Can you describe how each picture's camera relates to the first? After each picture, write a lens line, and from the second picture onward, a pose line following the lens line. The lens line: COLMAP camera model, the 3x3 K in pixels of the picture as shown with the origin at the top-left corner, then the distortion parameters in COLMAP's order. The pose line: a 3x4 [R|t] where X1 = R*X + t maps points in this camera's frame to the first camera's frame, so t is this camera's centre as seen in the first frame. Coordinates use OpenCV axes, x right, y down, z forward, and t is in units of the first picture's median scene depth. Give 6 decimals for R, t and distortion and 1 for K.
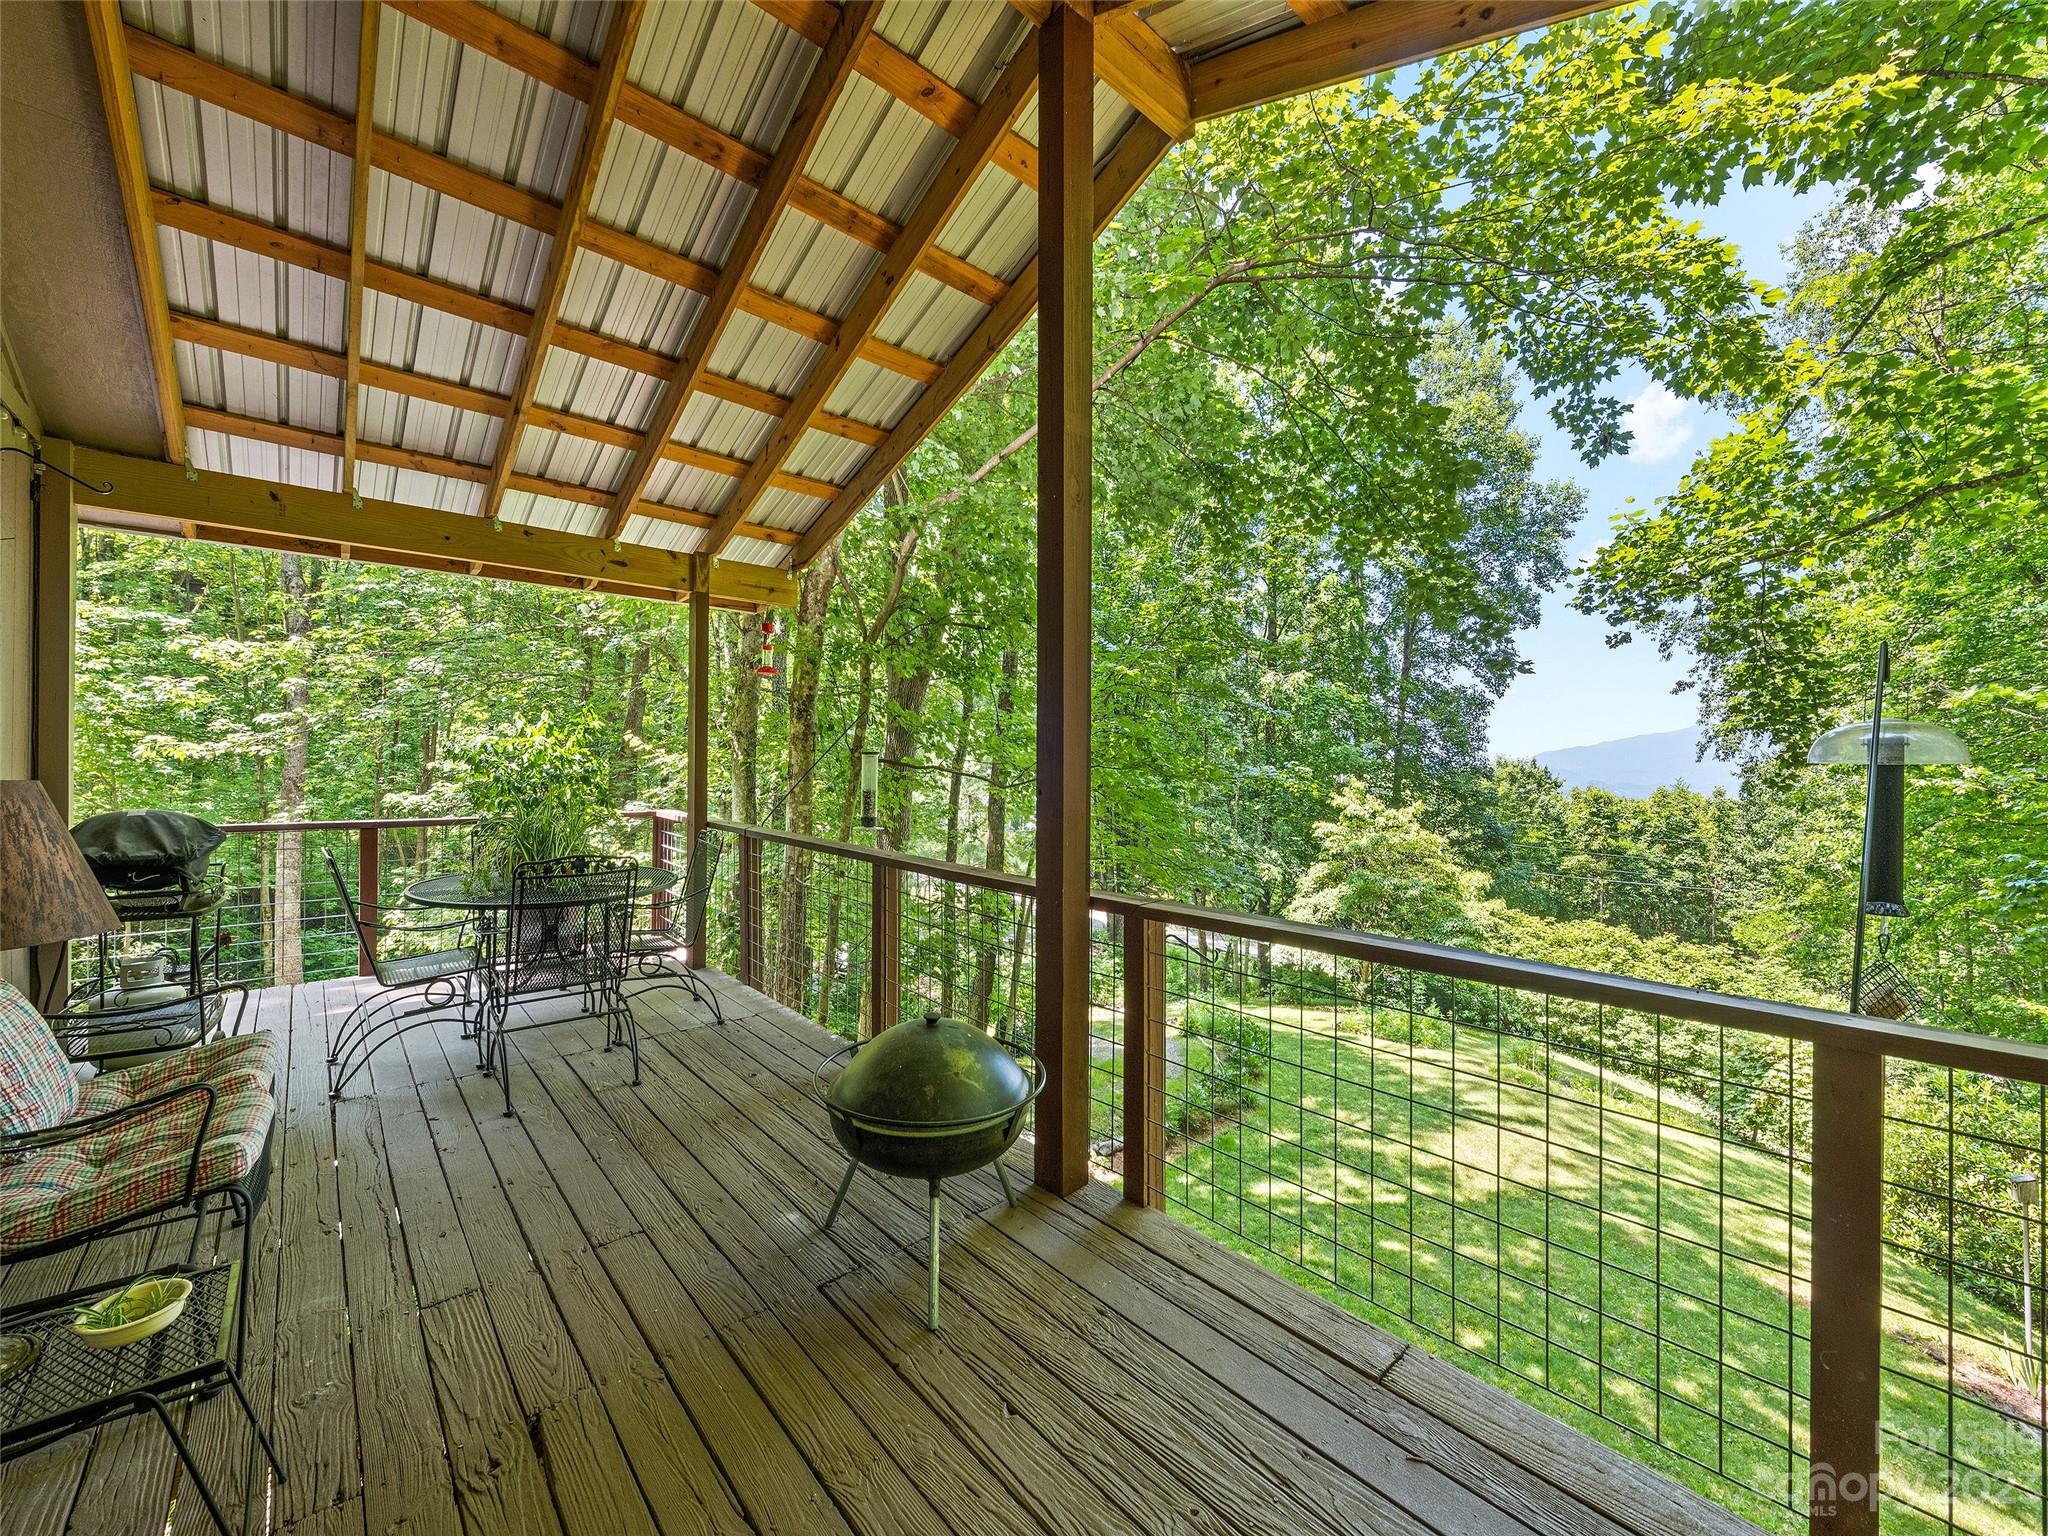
lens RADIAL K [[822.2, 0, 1024.0], [0, 822.2, 768.0], [0, 0, 1]] dist [0.002293, 0.000260]
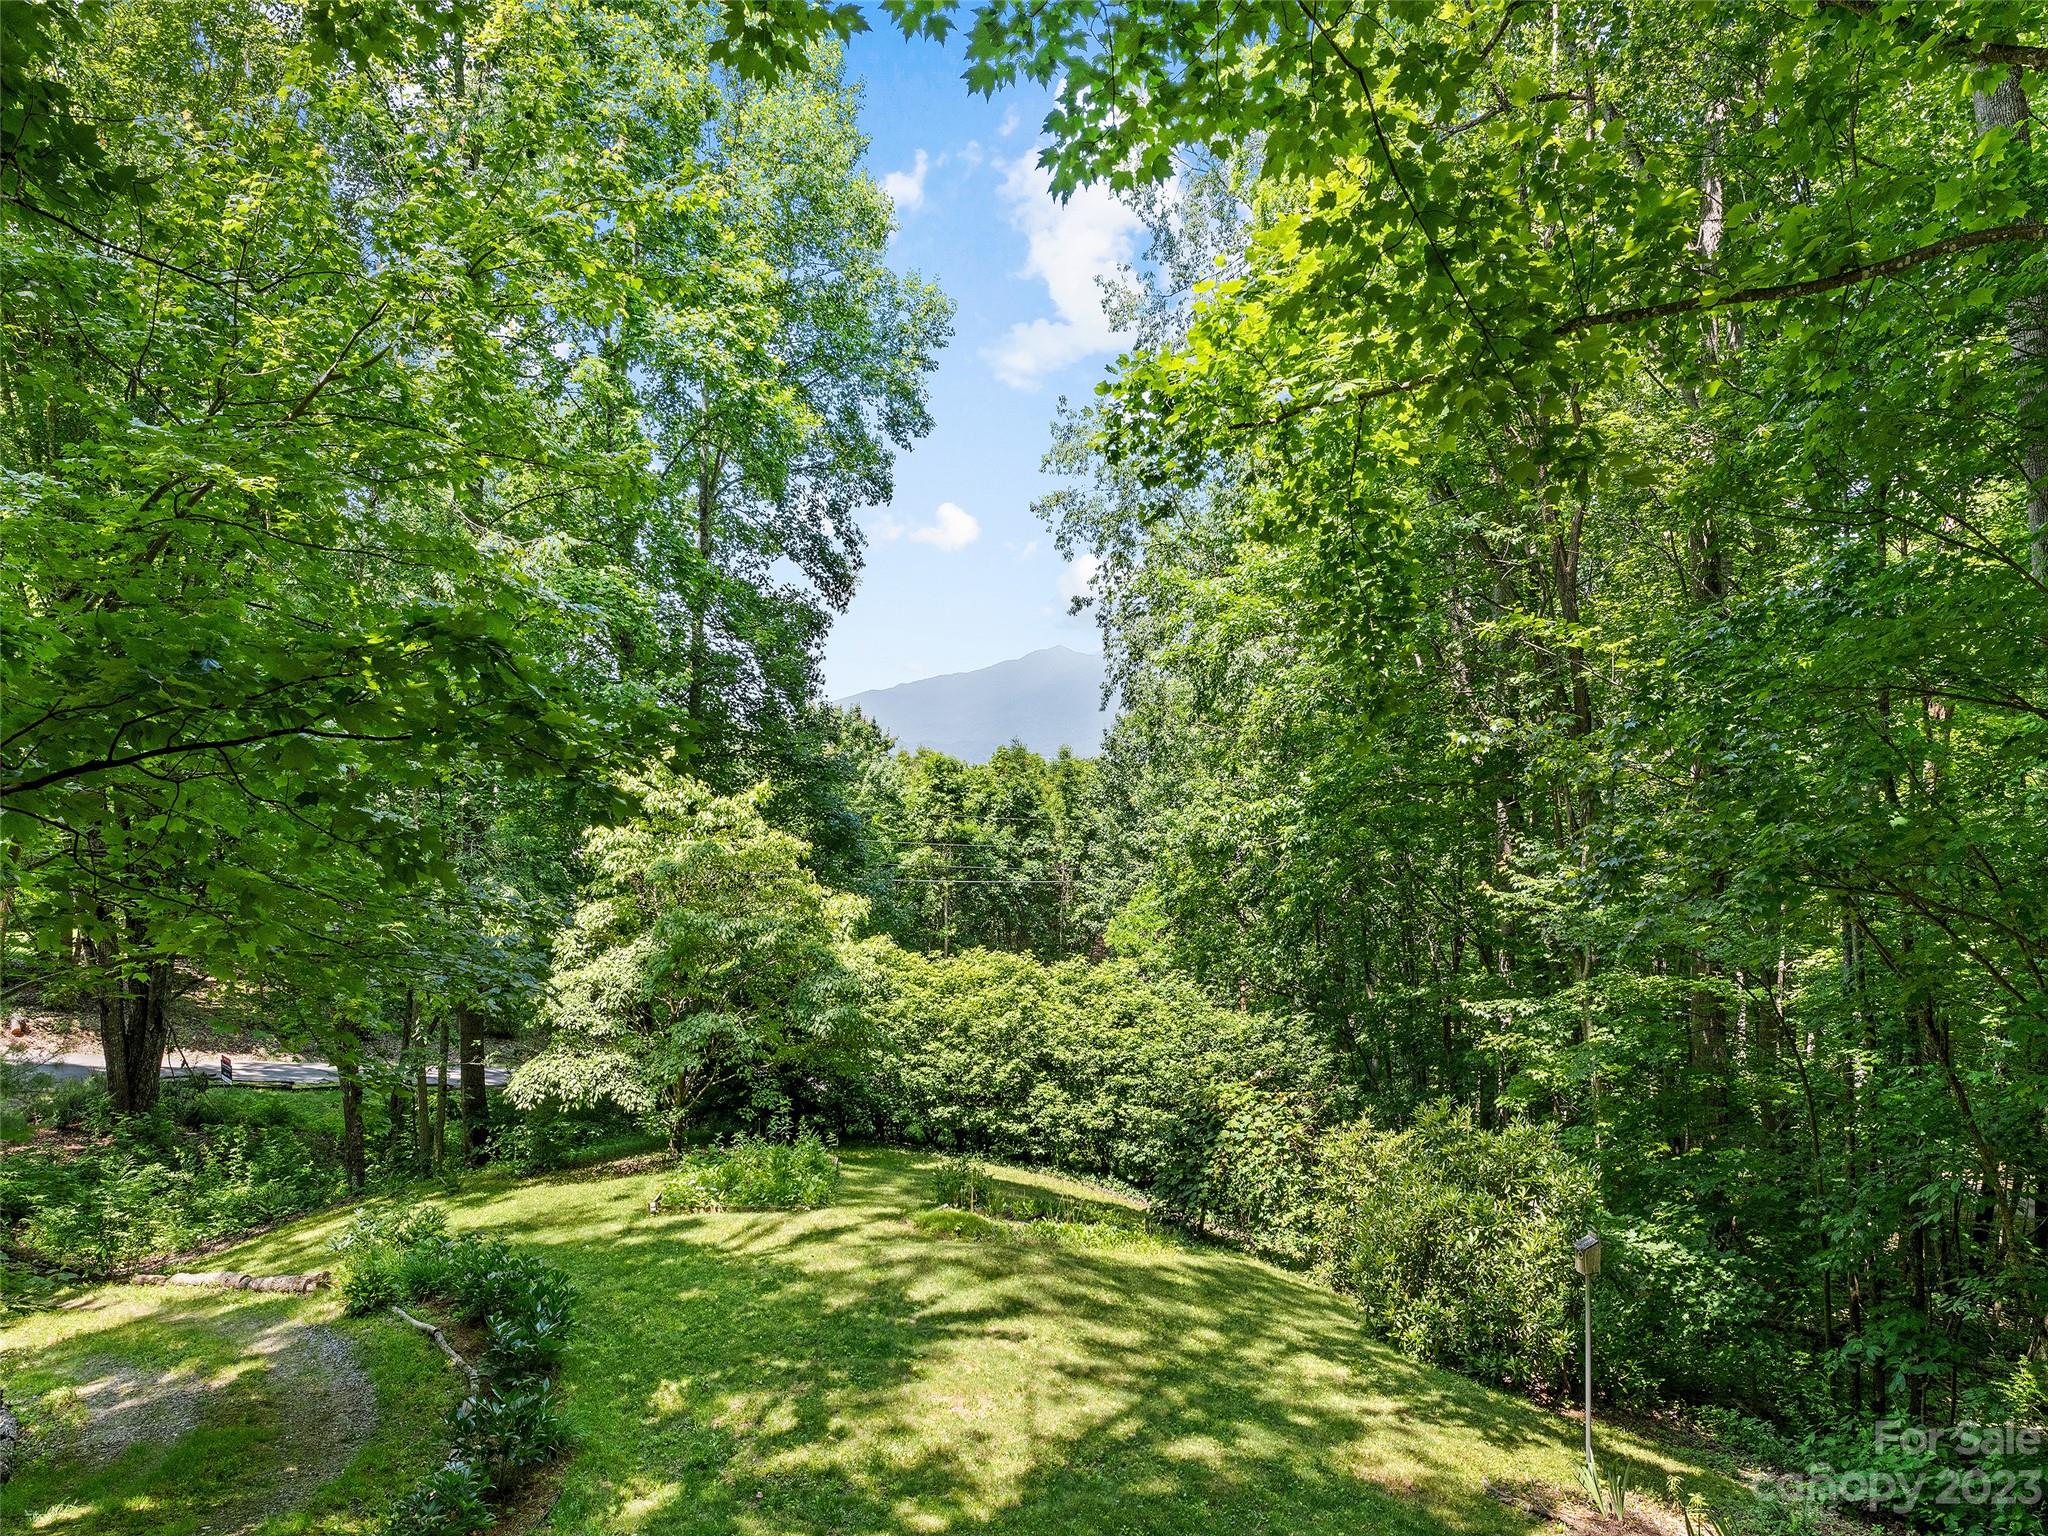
lens RADIAL K [[1376.2, 0, 1018.3], [0, 1376.2, 786.9], [0, 0, 1]] dist [0.036648, -0.000618]
pose [[0.759426, -0.039192, 0.649413, -0.014243], [0.009744, 0.998757, 0.048880, -0.001014], [-0.650521, -0.030793, 0.758864, 0.137293]]
